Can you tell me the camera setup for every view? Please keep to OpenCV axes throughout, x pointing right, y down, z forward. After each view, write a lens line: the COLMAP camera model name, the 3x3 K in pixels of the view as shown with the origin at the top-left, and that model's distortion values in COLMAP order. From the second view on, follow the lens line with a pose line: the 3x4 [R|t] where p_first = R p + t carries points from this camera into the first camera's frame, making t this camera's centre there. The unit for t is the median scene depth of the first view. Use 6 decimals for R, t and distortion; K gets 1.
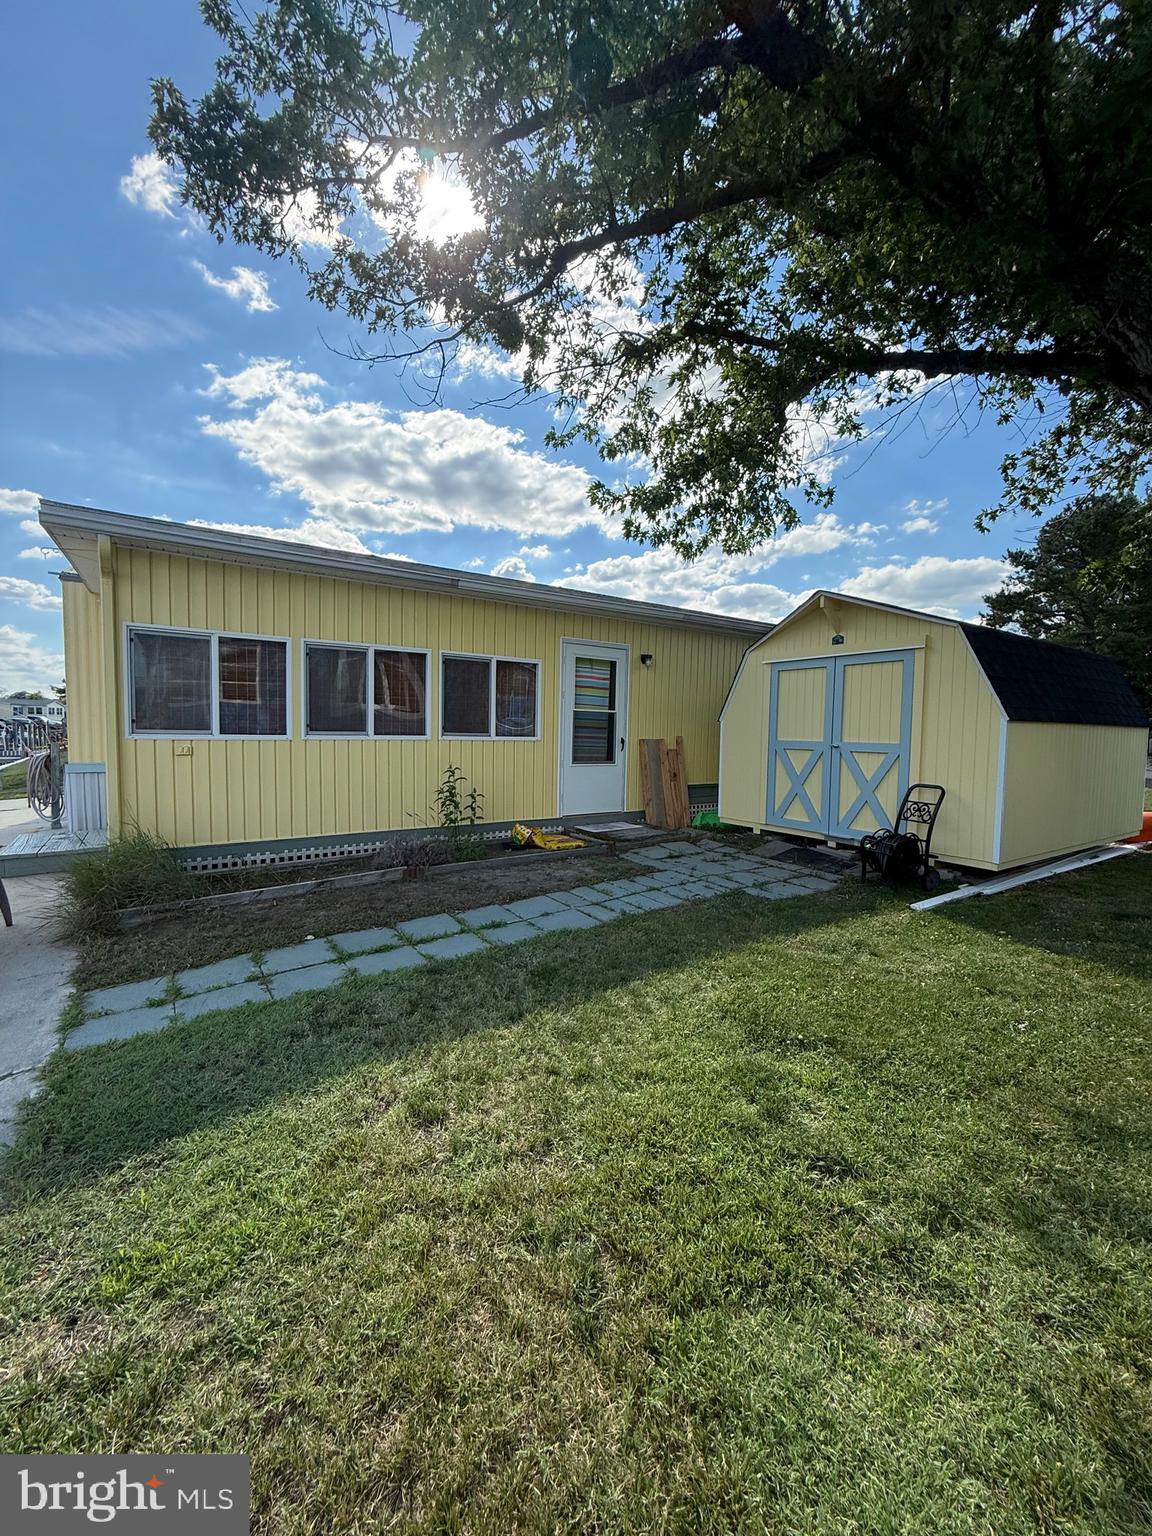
lens RADIAL K [[612.3, 0, 578.6], [0, 612.3, 763.2], [0, 0, 1]] dist [-0.001112, -0.000674]
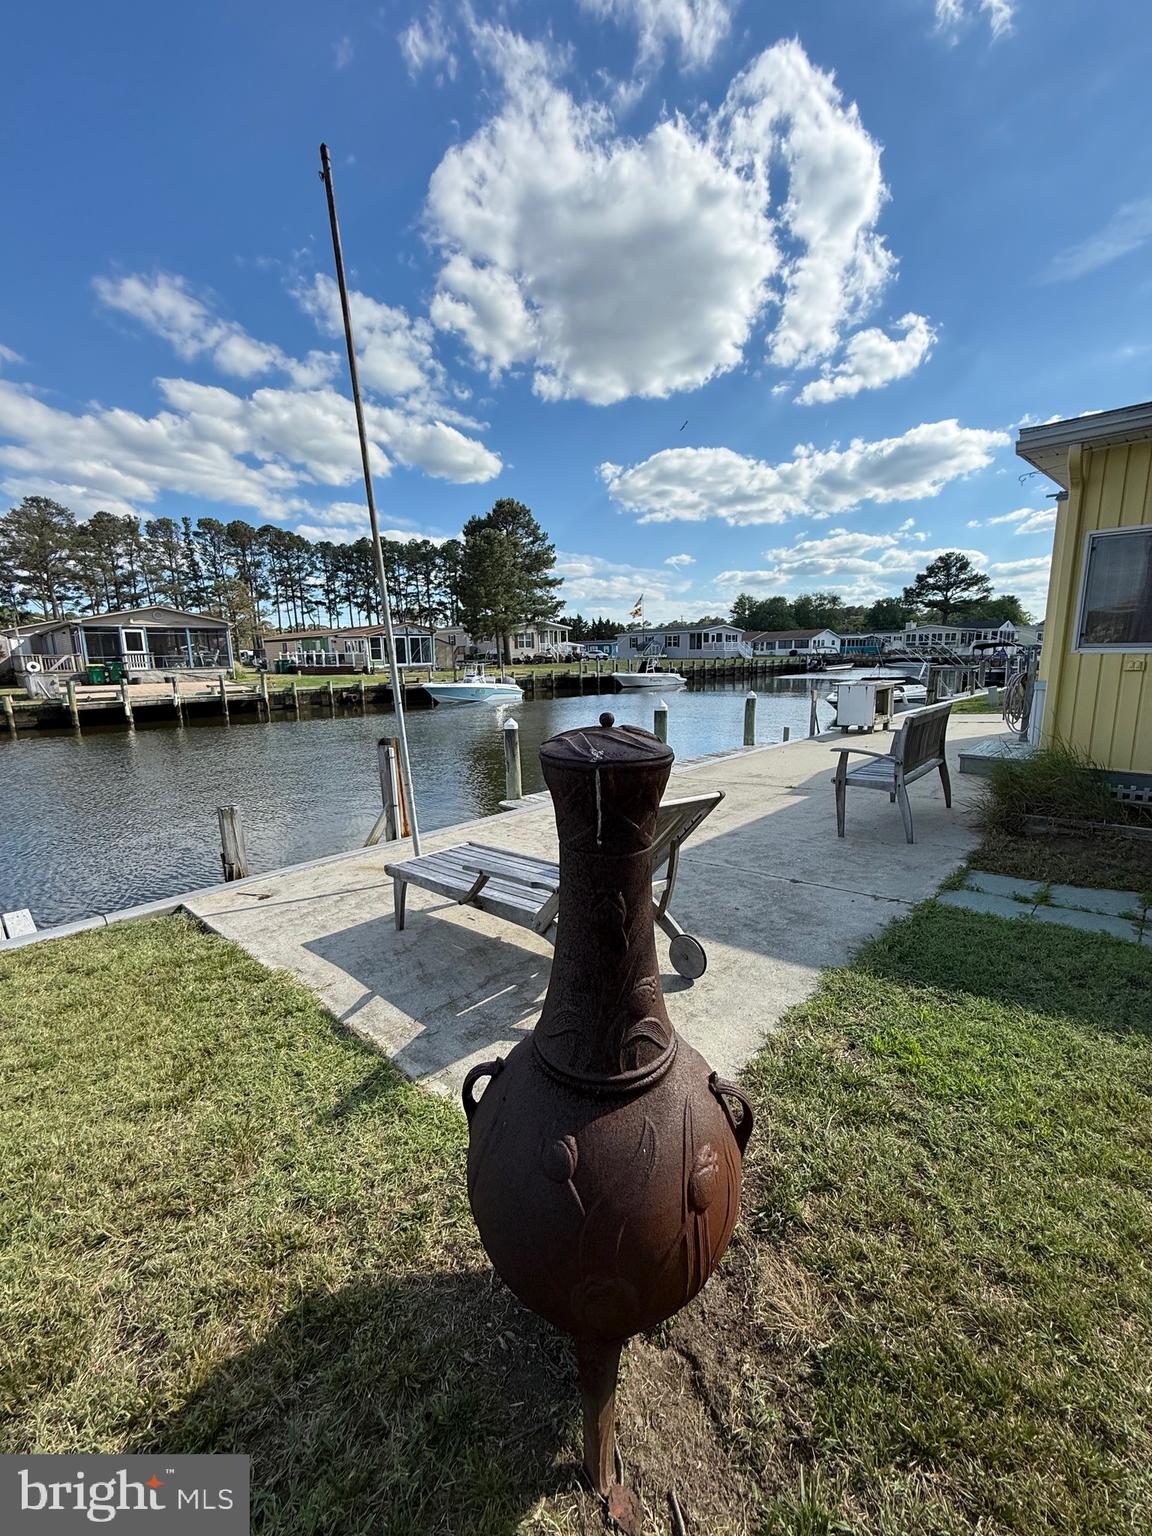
lens RADIAL K [[612.3, 0, 578.6], [0, 612.3, 763.2], [0, 0, 1]] dist [-0.001112, -0.000674]
pose [[0.186462, 0.154312, -0.970268, 0.131068], [-0.034348, 0.988008, 0.150533, 0.017487], [0.981862, 0.005258, 0.189526, 0.027169]]
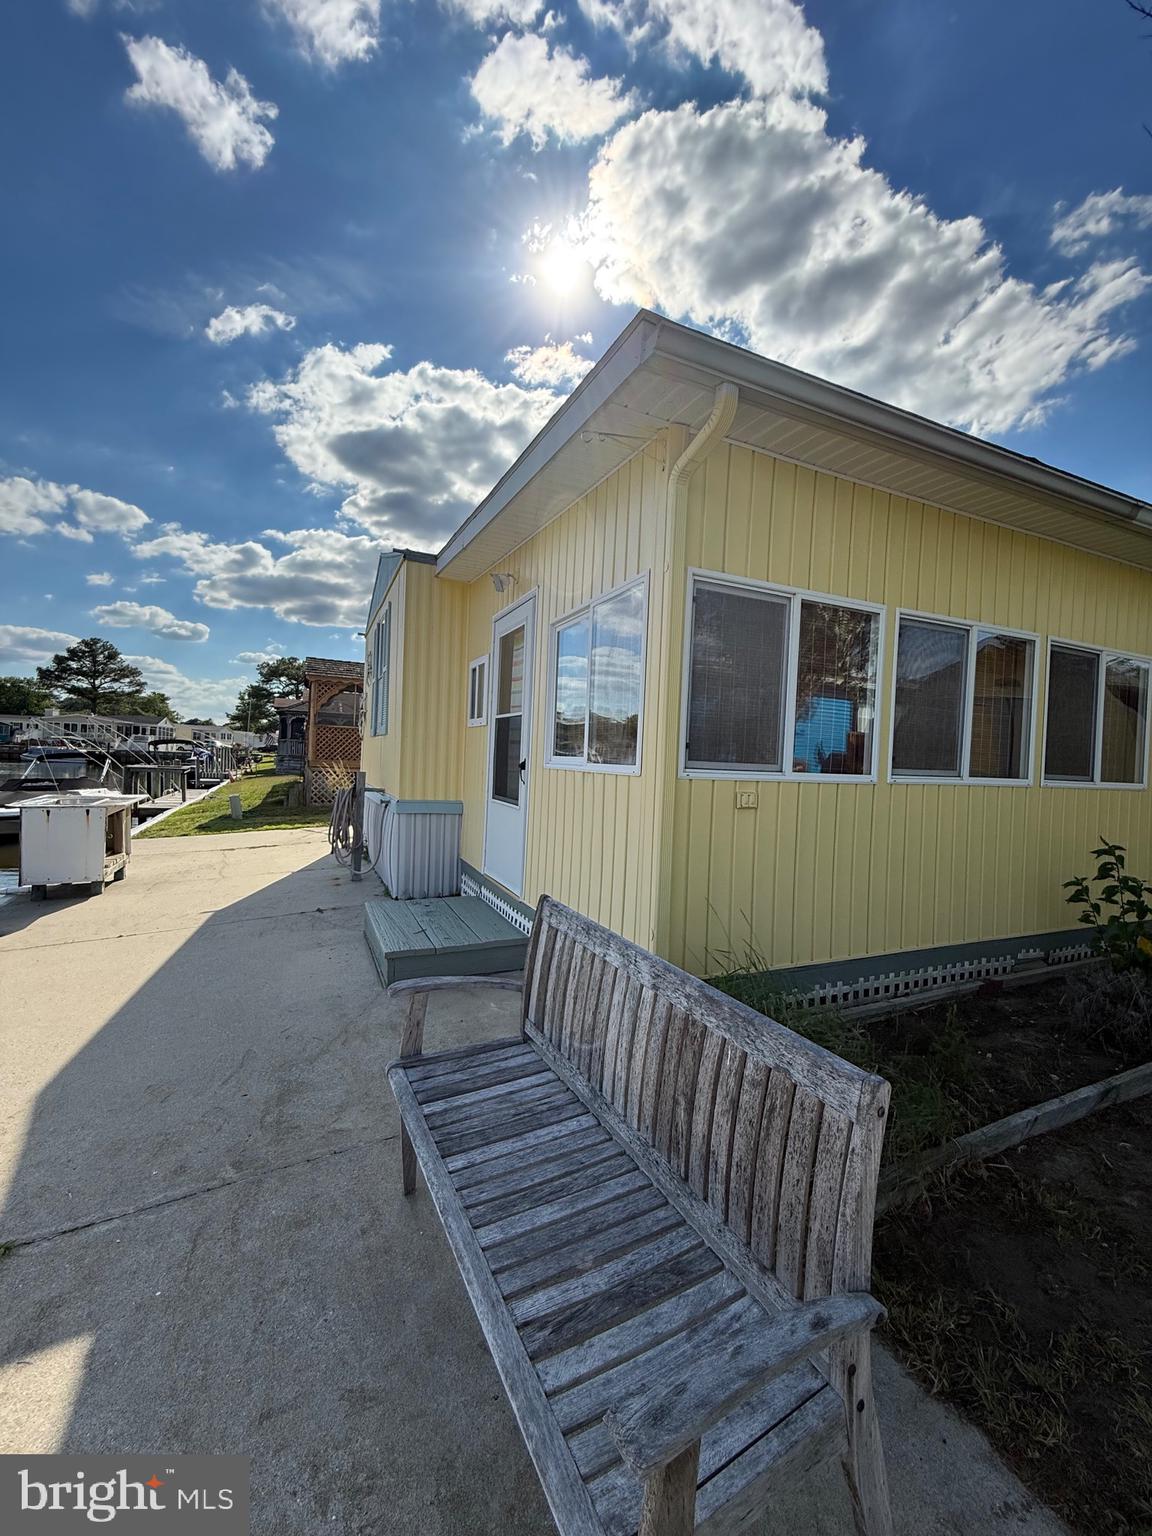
lens RADIAL K [[612.3, 0, 578.6], [0, 612.3, 763.2], [0, 0, 1]] dist [-0.001112, -0.000674]
pose [[0.984695, 0.022633, -0.172812, -0.899880], [-0.031569, 0.998293, -0.049135, -0.028101], [0.171405, 0.053839, 0.983729, 0.543377]]
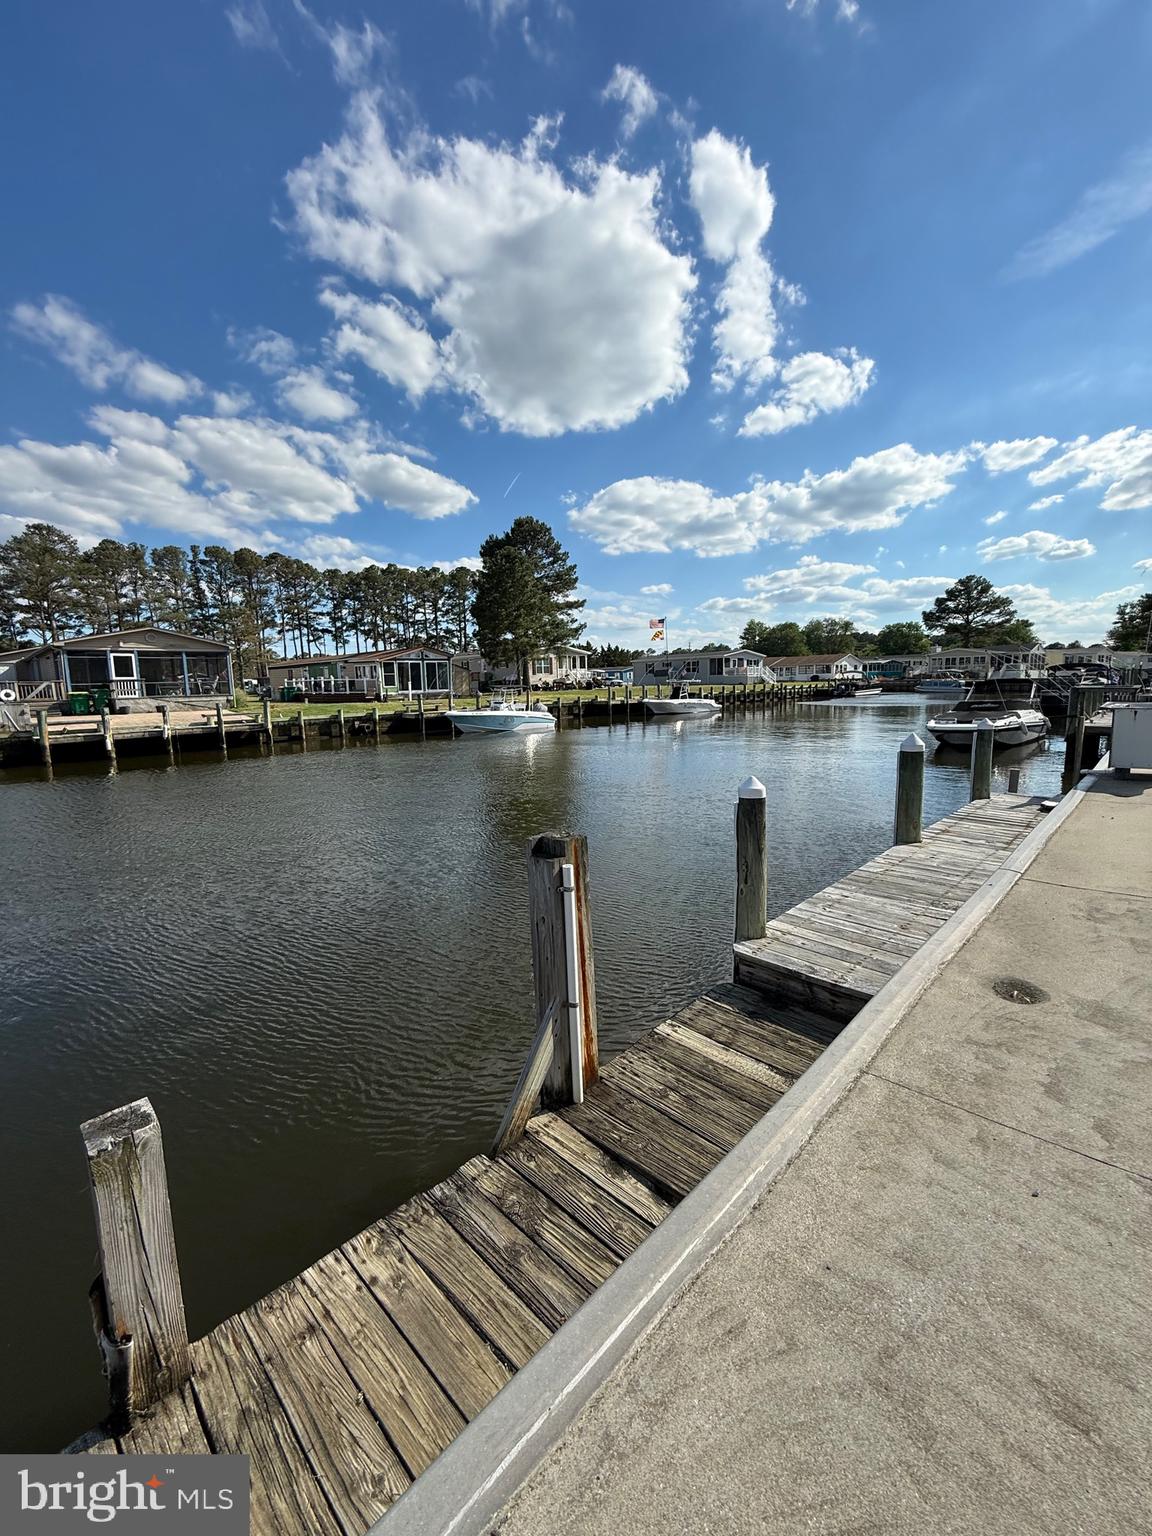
lens RADIAL K [[612.3, 0, 578.6], [0, 612.3, 763.2], [0, 0, 1]] dist [-0.001112, -0.000674]
pose [[0.182764, 0.109979, -0.976986, -0.854874], [-0.028504, 0.993899, 0.106551, 0.058802], [0.982744, 0.008375, 0.184784, -0.247065]]
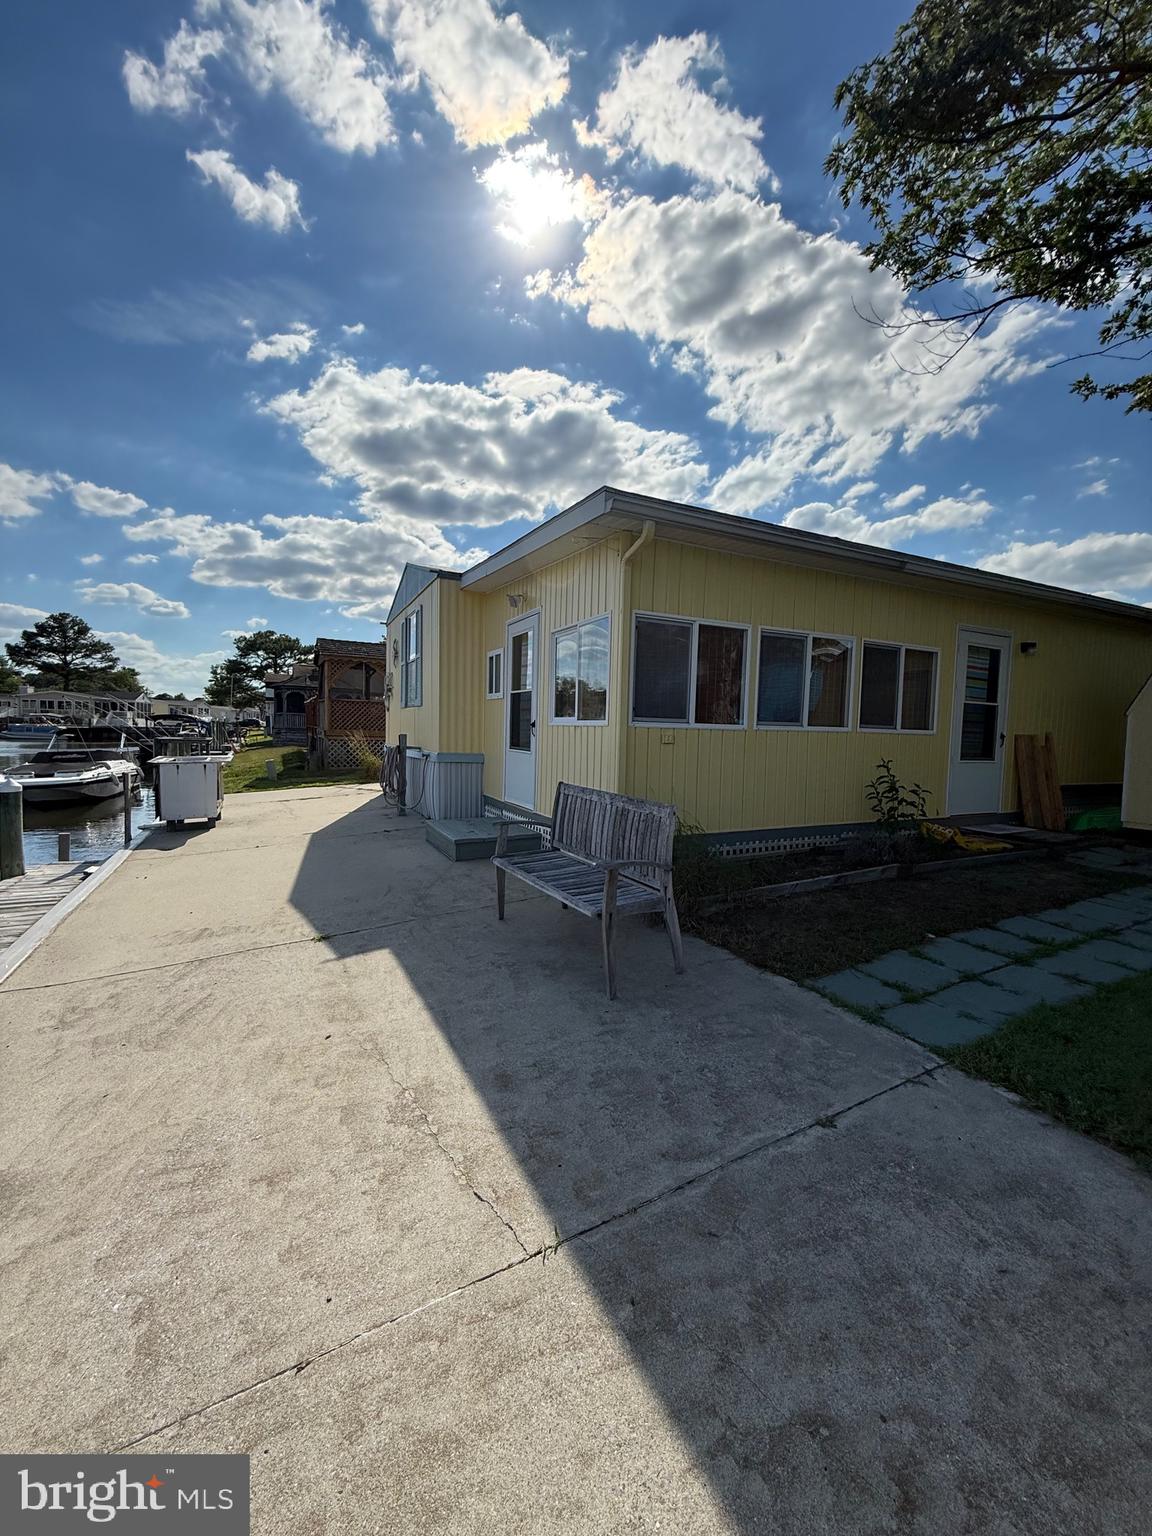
lens RADIAL K [[612.3, 0, 578.6], [0, 612.3, 763.2], [0, 0, 1]] dist [-0.001112, -0.000674]
pose [[0.990370, 0.014182, -0.137720, -0.837289], [-0.014475, 0.999895, -0.001130, 0.028148], [0.137689, 0.003112, 0.990471, -0.006886]]
